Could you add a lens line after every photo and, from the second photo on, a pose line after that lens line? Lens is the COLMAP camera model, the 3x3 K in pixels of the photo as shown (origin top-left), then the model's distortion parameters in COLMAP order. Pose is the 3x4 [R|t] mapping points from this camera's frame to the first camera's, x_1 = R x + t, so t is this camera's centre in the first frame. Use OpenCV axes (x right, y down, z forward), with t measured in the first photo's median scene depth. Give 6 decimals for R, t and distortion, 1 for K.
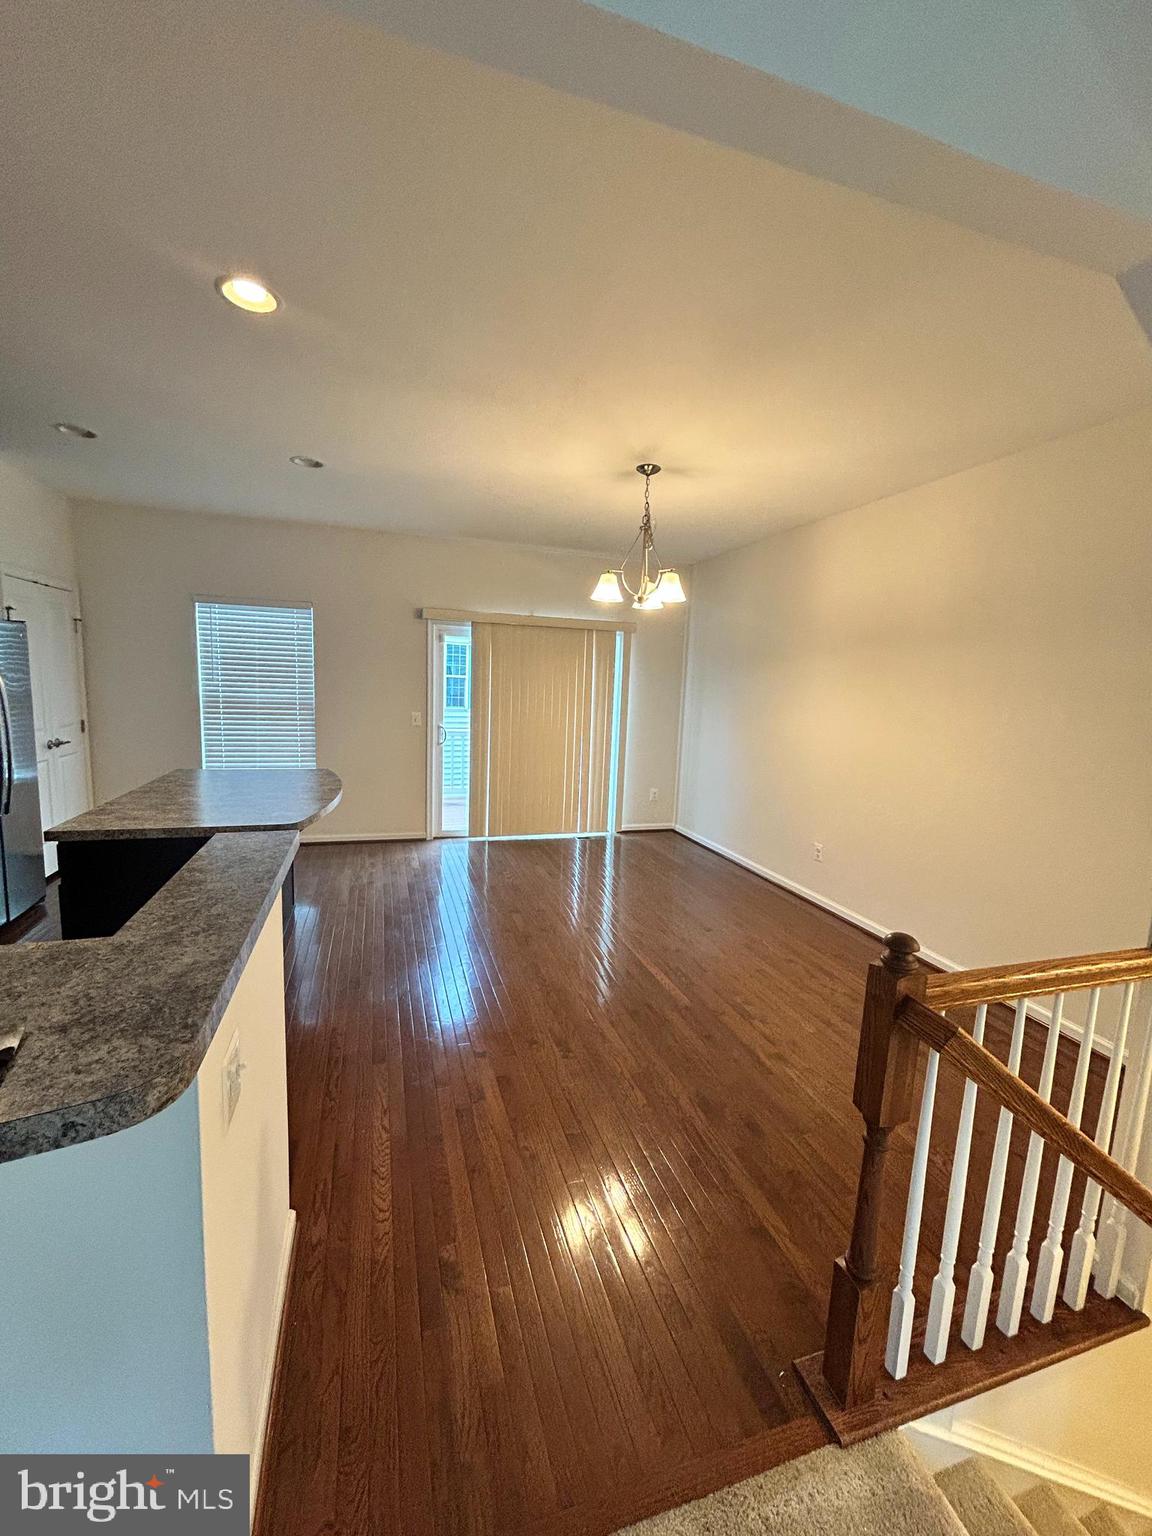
lens RADIAL K [[616.7, 0, 575.0], [0, 616.7, 767.0], [0, 0, 1]] dist [0.001042, -0.000149]
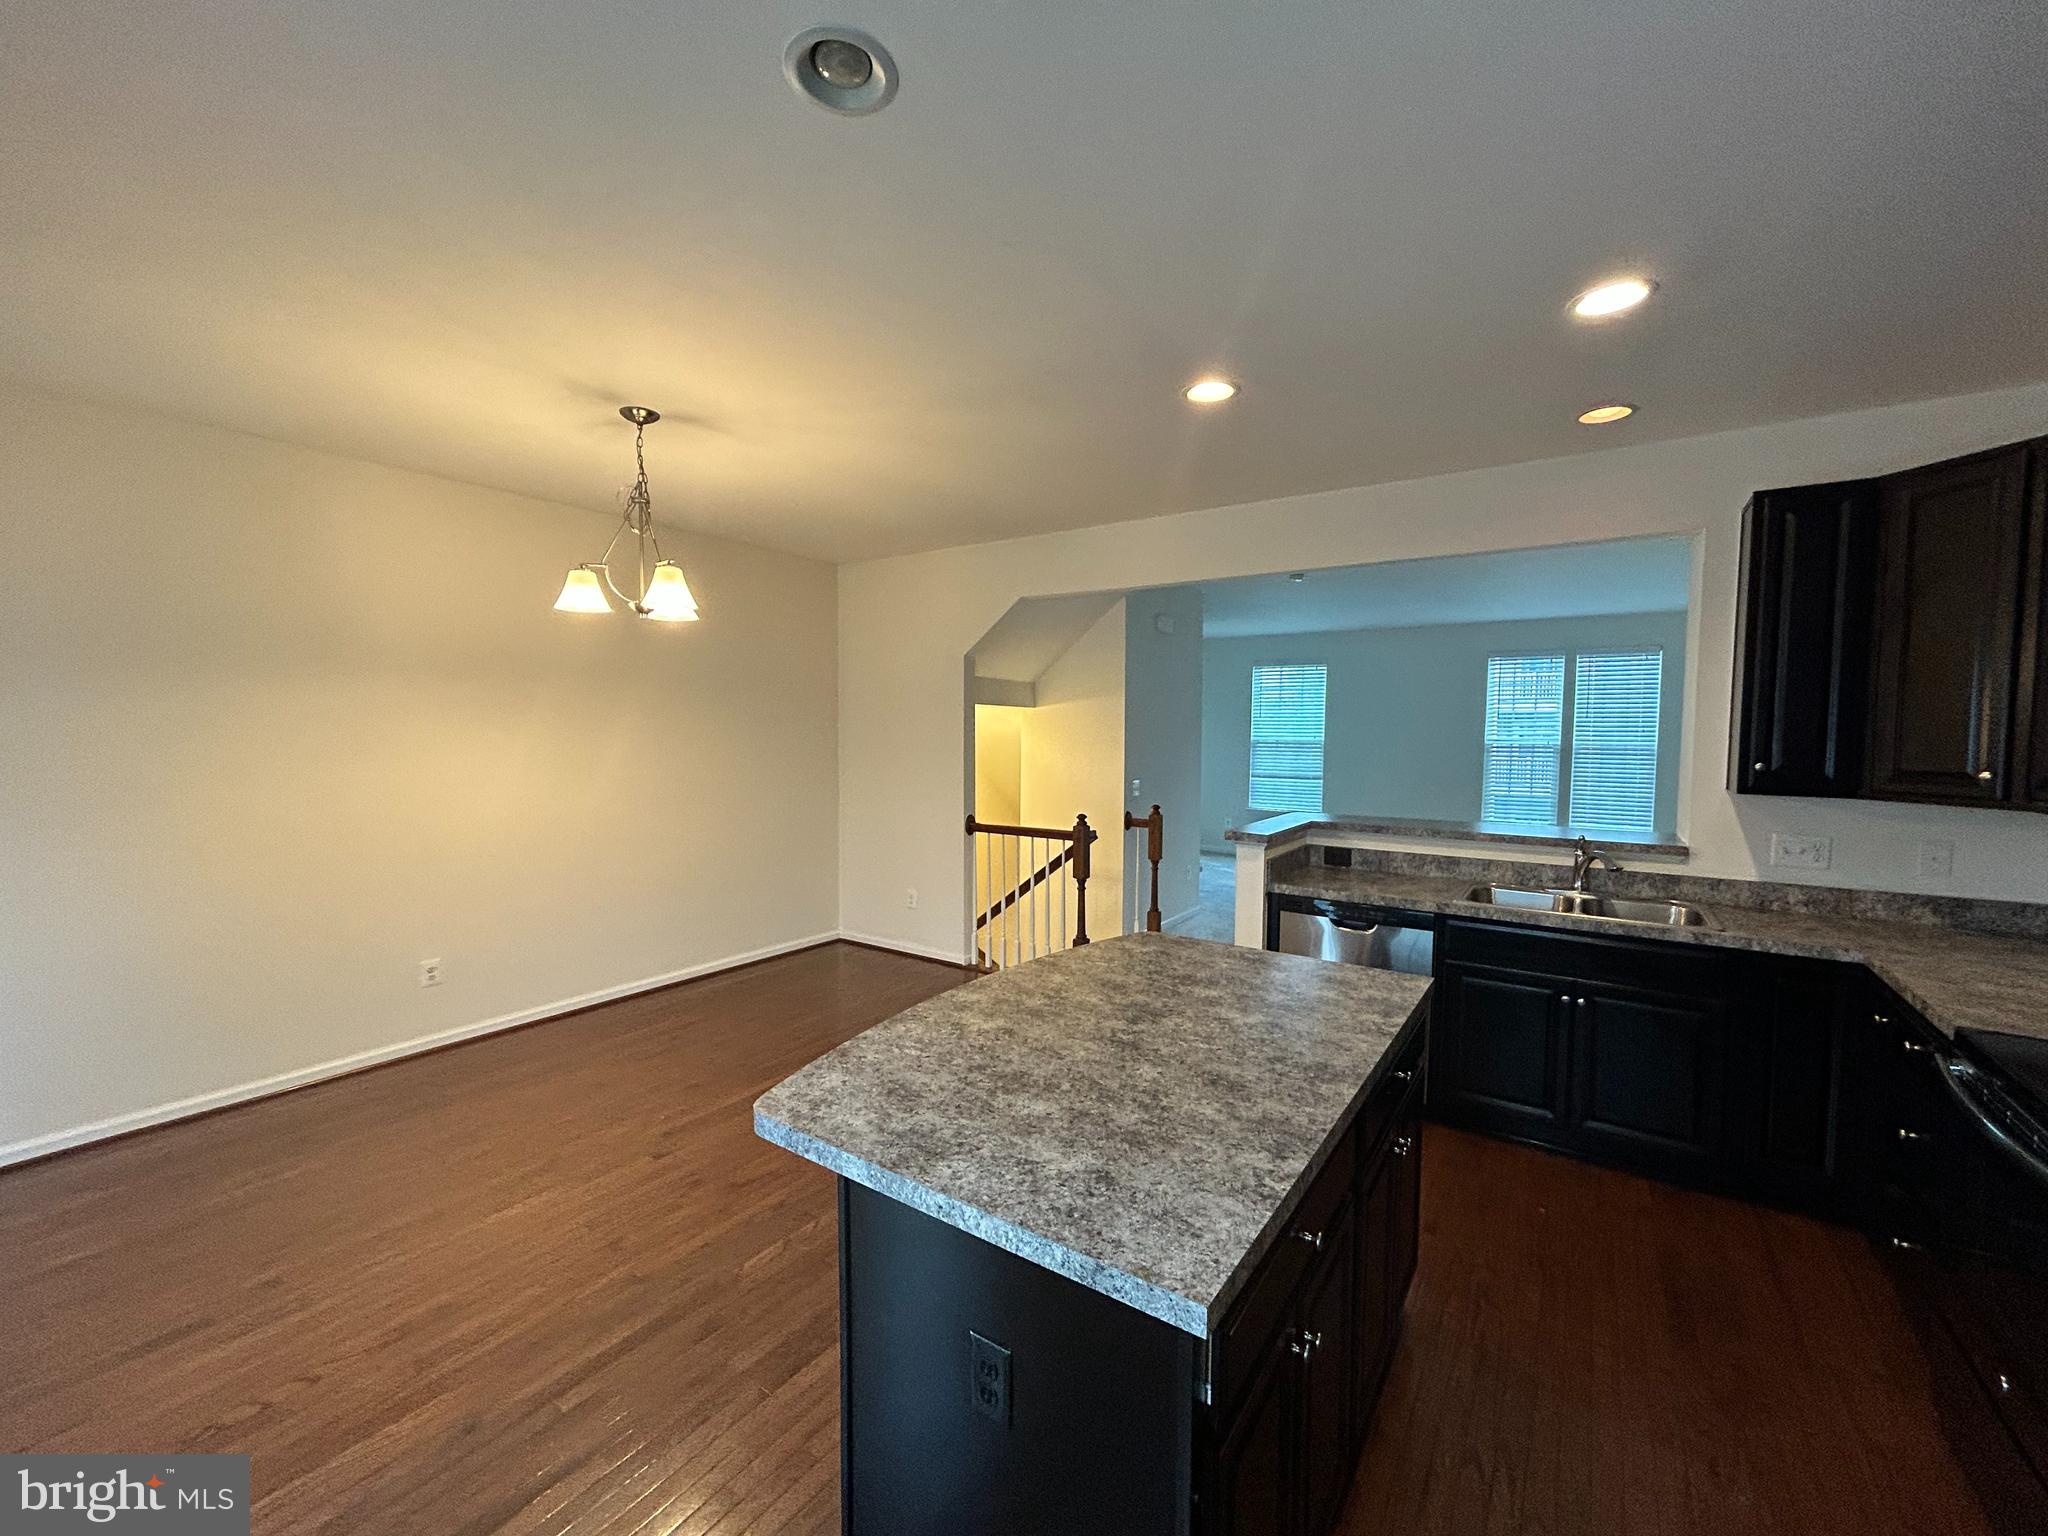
lens RADIAL K [[824.5, 0, 1025.5], [0, 824.5, 770.1], [0, 0, 1]] dist [-0.002063, -0.000116]
pose [[-0.608610, -0.084152, 0.788995, -0.585986], [0.077601, 0.983281, 0.164733, -0.149934], [-0.789666, 0.161485, -0.591904, 0.856473]]
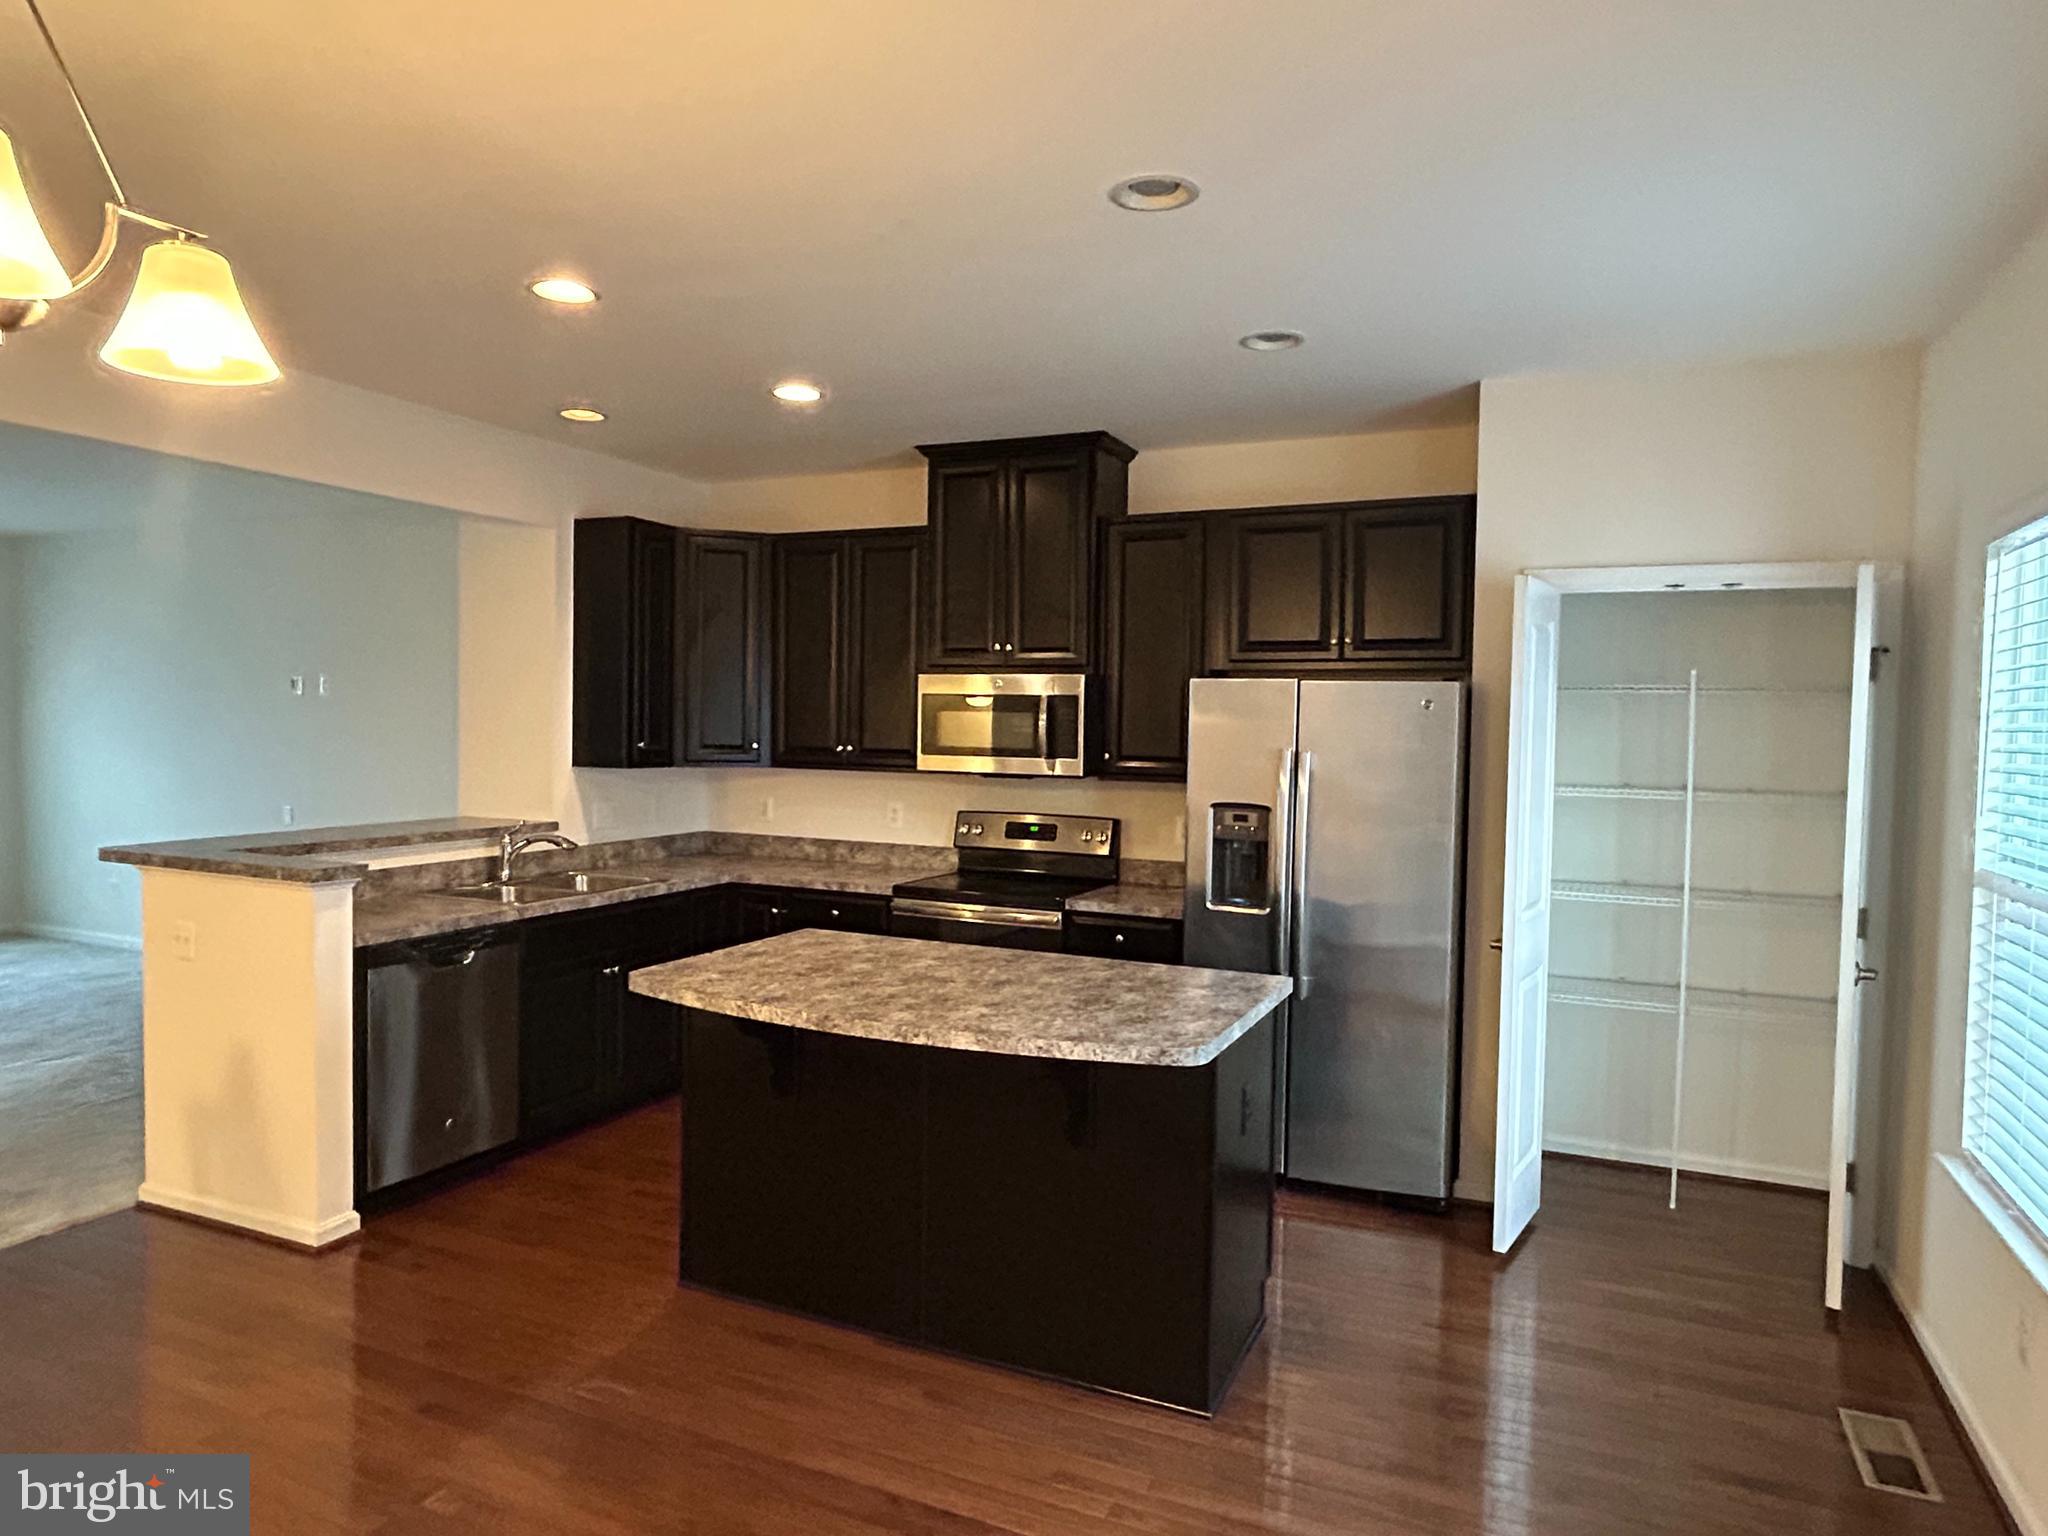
lens RADIAL K [[1265.0, 0, 1017.1], [0, 1265.0, 774.2], [0, 0, 1]] dist [0.001003, -0.003188]
pose [[-0.666476, -0.020208, -0.745253, 0.124800], [-0.146150, 0.983778, 0.104026, -0.151789], [0.731061, 0.178249, -0.658617, 1.052200]]
